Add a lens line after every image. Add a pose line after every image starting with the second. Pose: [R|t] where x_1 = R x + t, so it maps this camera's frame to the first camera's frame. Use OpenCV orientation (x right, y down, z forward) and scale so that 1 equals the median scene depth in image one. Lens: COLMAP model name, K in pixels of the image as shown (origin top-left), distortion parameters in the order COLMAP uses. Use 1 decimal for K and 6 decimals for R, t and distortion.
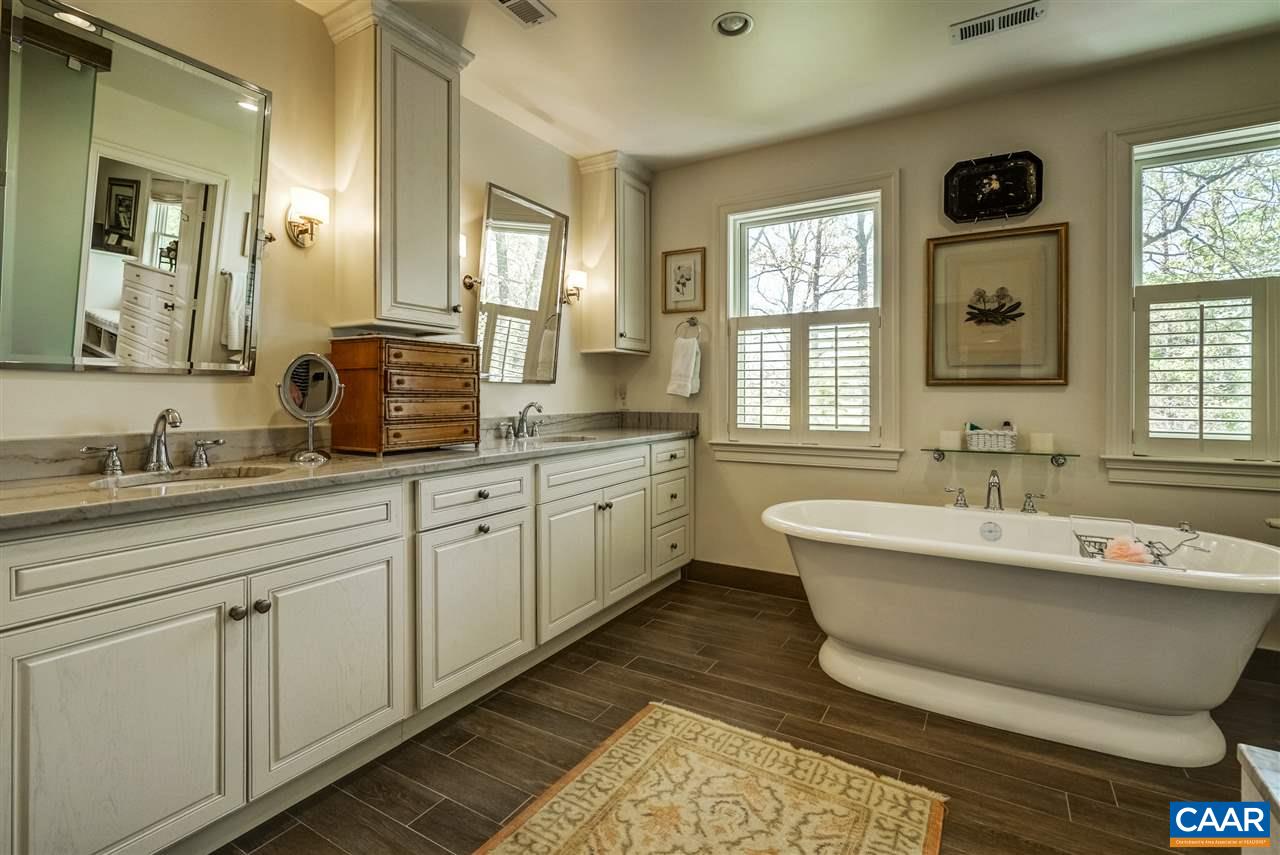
lens RADIAL K [[595.0, 0, 633.6], [0, 595.0, 395.9], [0, 0, 1]] dist [-0.002831, -0.000425]
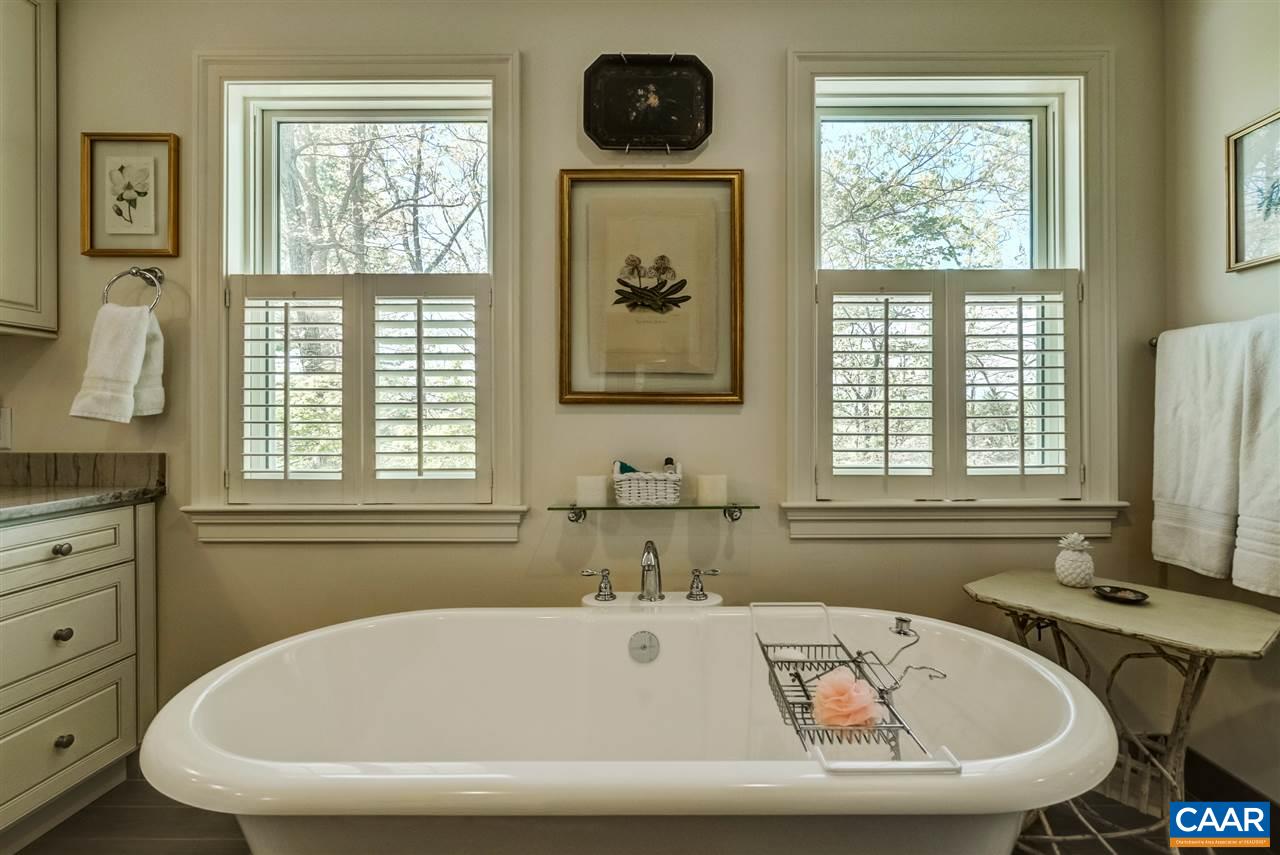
lens RADIAL K [[610.5, 0, 662.3], [0, 610.5, 415.7], [0, 0, 1]] dist [-0.003262, 0.000383]
pose [[0.860569, -0.000751, 0.509333, 0.273441], [0.002402, 0.999994, -0.002584, -0.002346], [-0.509328, 0.003447, 0.860566, 0.415118]]
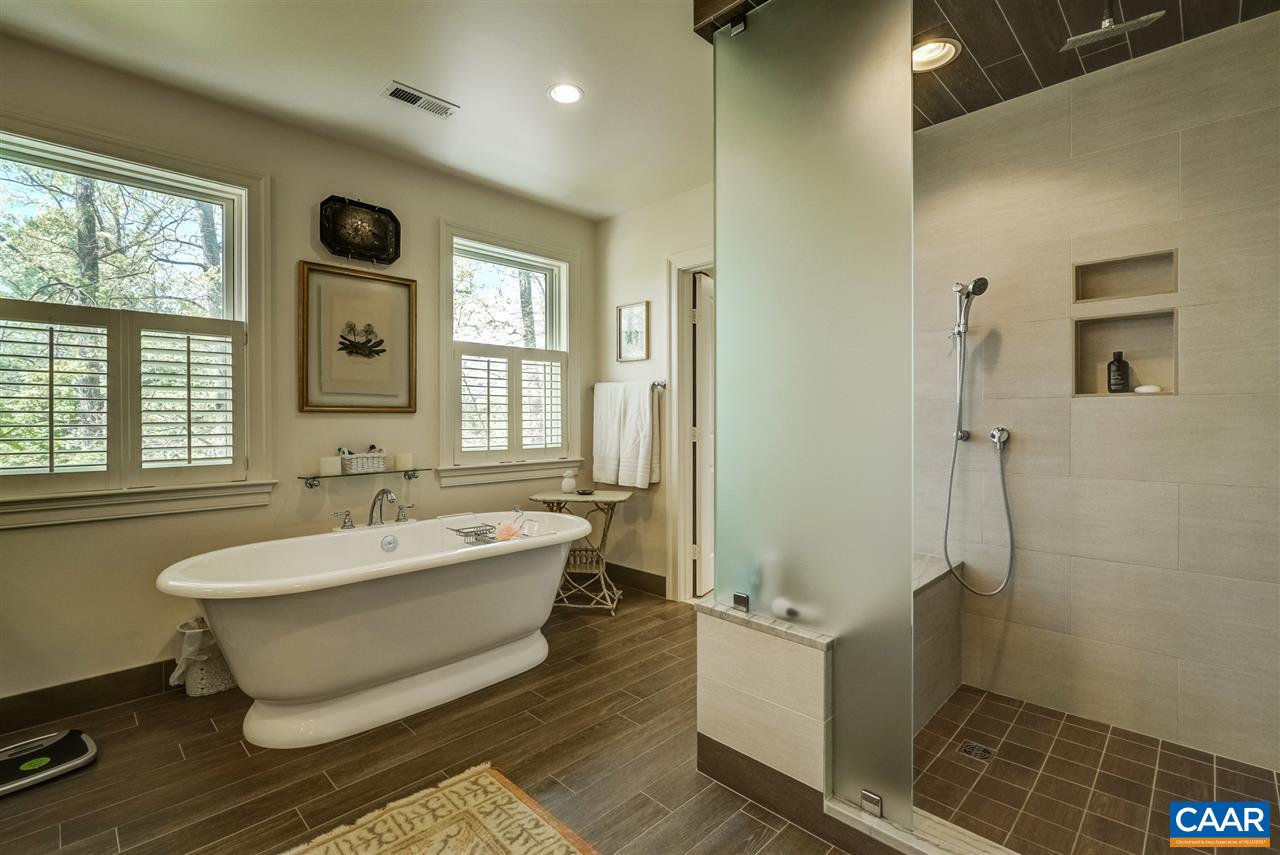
lens RADIAL K [[576.3, 0, 641.6], [0, 576.3, 417.9], [0, 0, 1]] dist [-0.001058, 0.000041]
pose [[0.237462, -0.000069, 0.971397, -0.303689], [0.003688, 0.999993, -0.000831, -0.004715], [-0.971390, 0.003780, 0.237461, 0.252577]]
